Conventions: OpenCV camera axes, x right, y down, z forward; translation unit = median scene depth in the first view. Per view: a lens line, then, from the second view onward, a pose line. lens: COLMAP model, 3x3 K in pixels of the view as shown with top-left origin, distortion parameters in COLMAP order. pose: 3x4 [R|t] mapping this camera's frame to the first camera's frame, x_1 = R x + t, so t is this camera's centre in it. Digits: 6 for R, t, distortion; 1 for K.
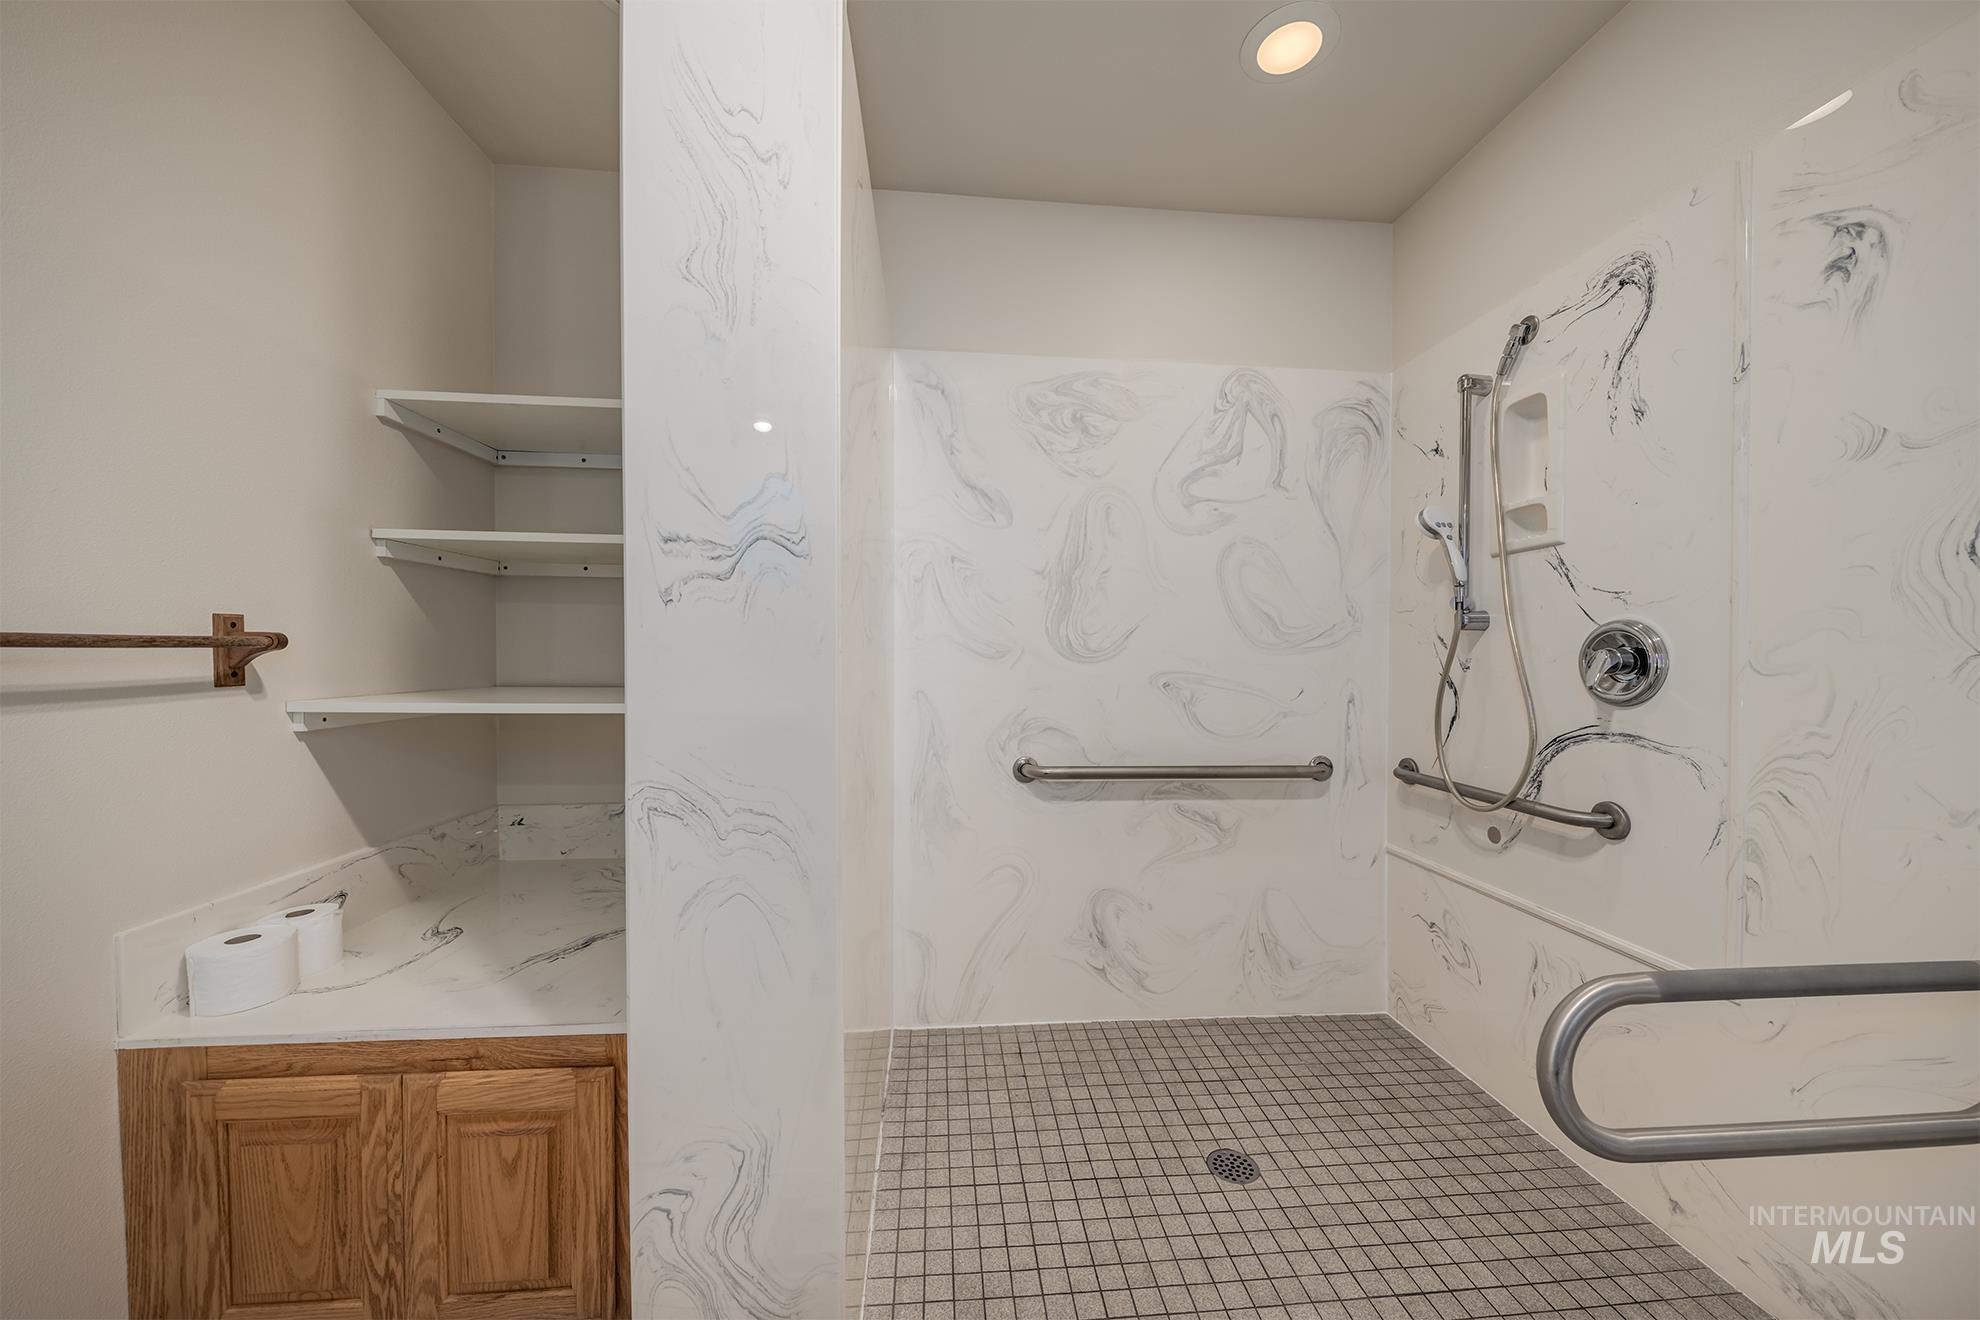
lens RADIAL K [[691.6, 0, 993.0], [0, 691.6, 647.9], [0, 0, 1]] dist [0.000939, -0.000677]
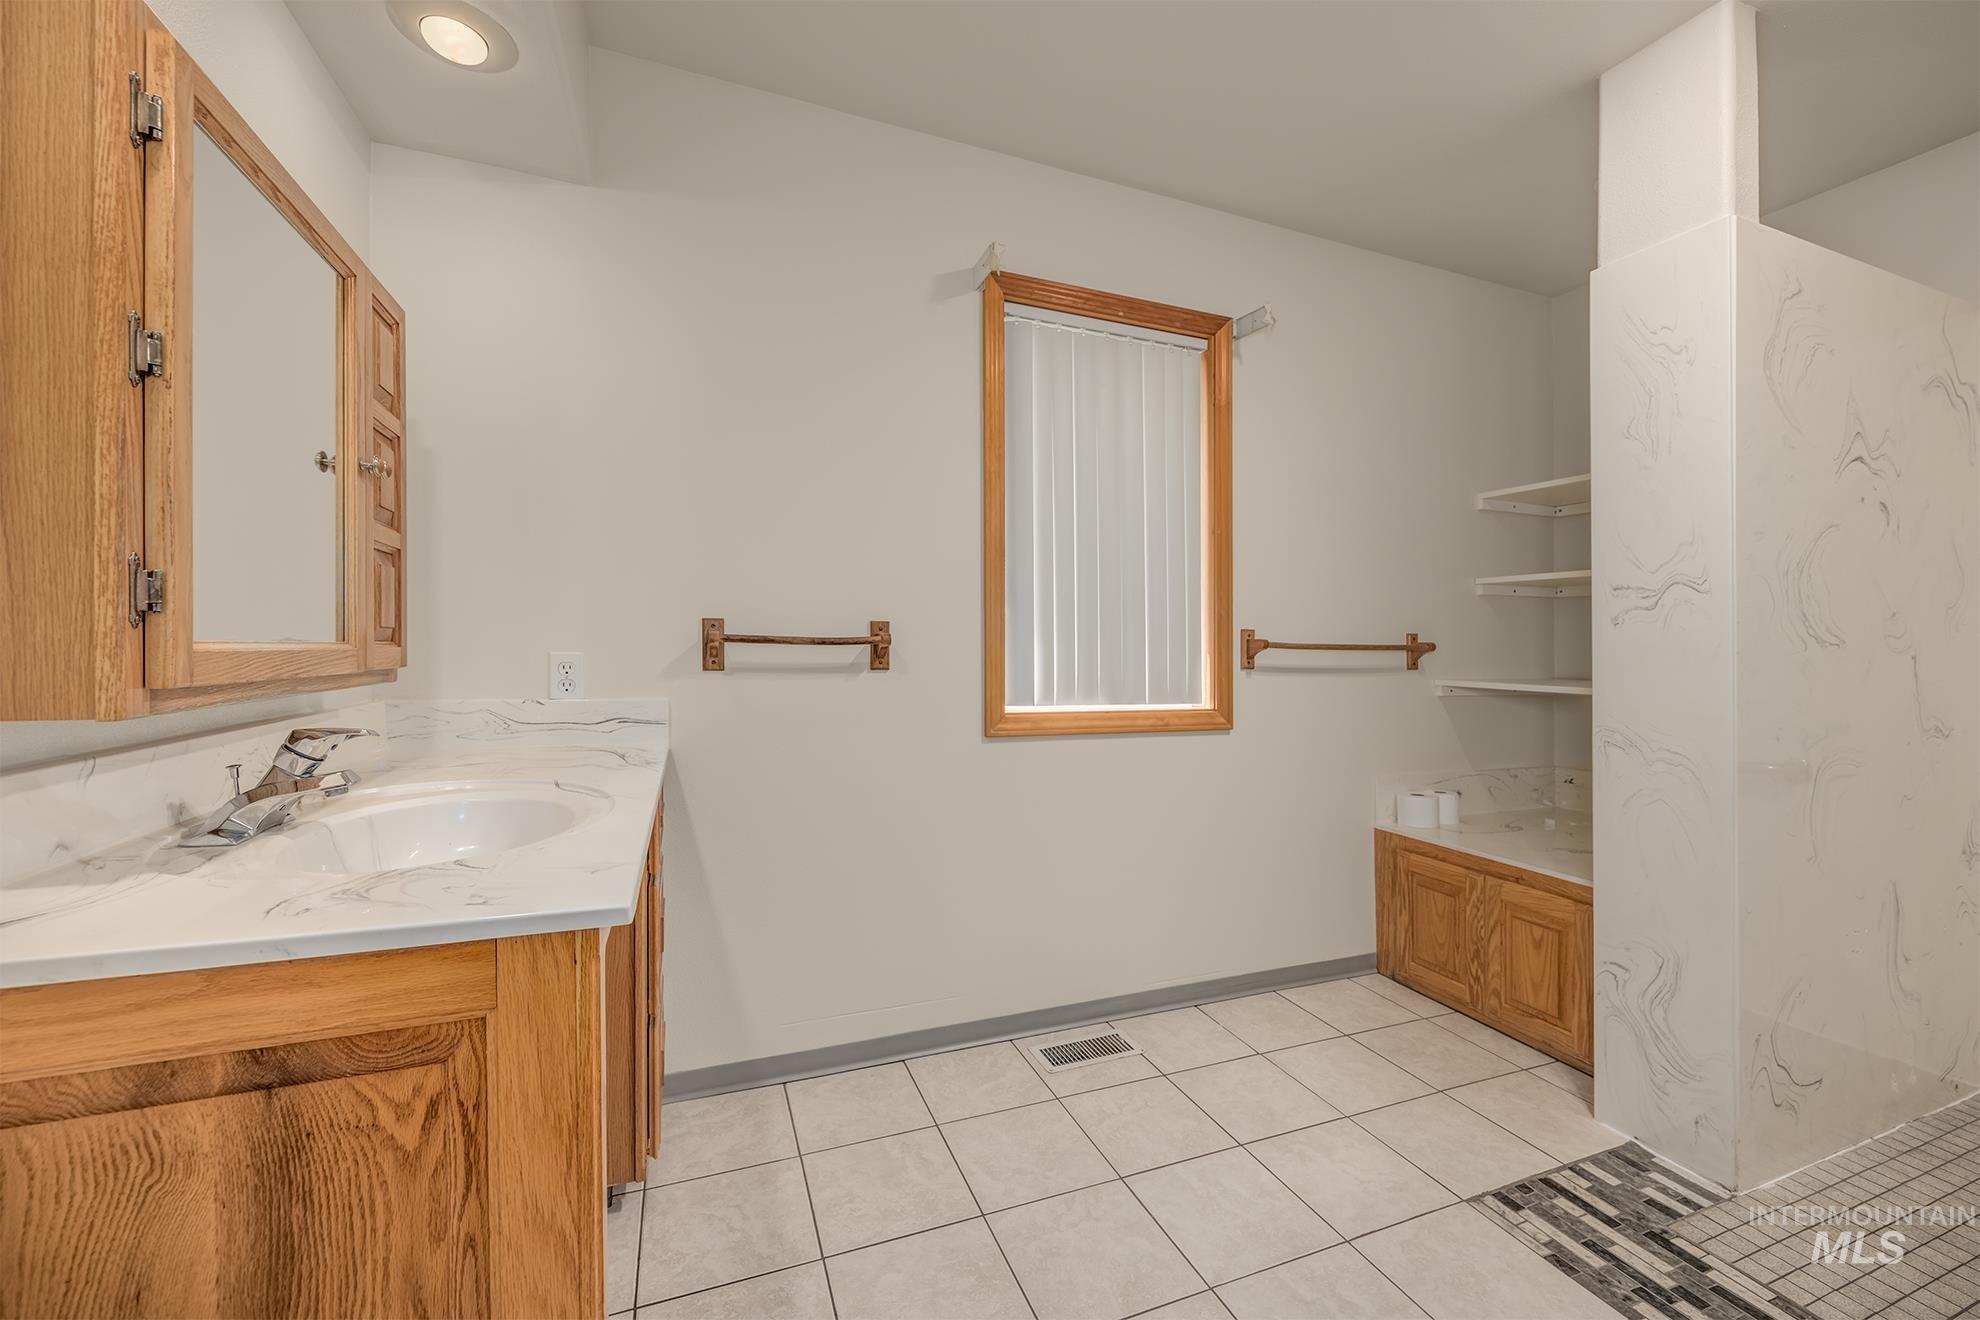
lens RADIAL K [[785.4, 0, 991.8], [0, 785.4, 647.7], [0, 0, 1]] dist [-0.008184, -0.000776]
pose [[0.272248, -0.000817, -0.962227, 0.848541], [-0.007044, 0.999971, -0.002842, 0.007934], [0.962201, 0.007552, 0.272234, -0.895893]]
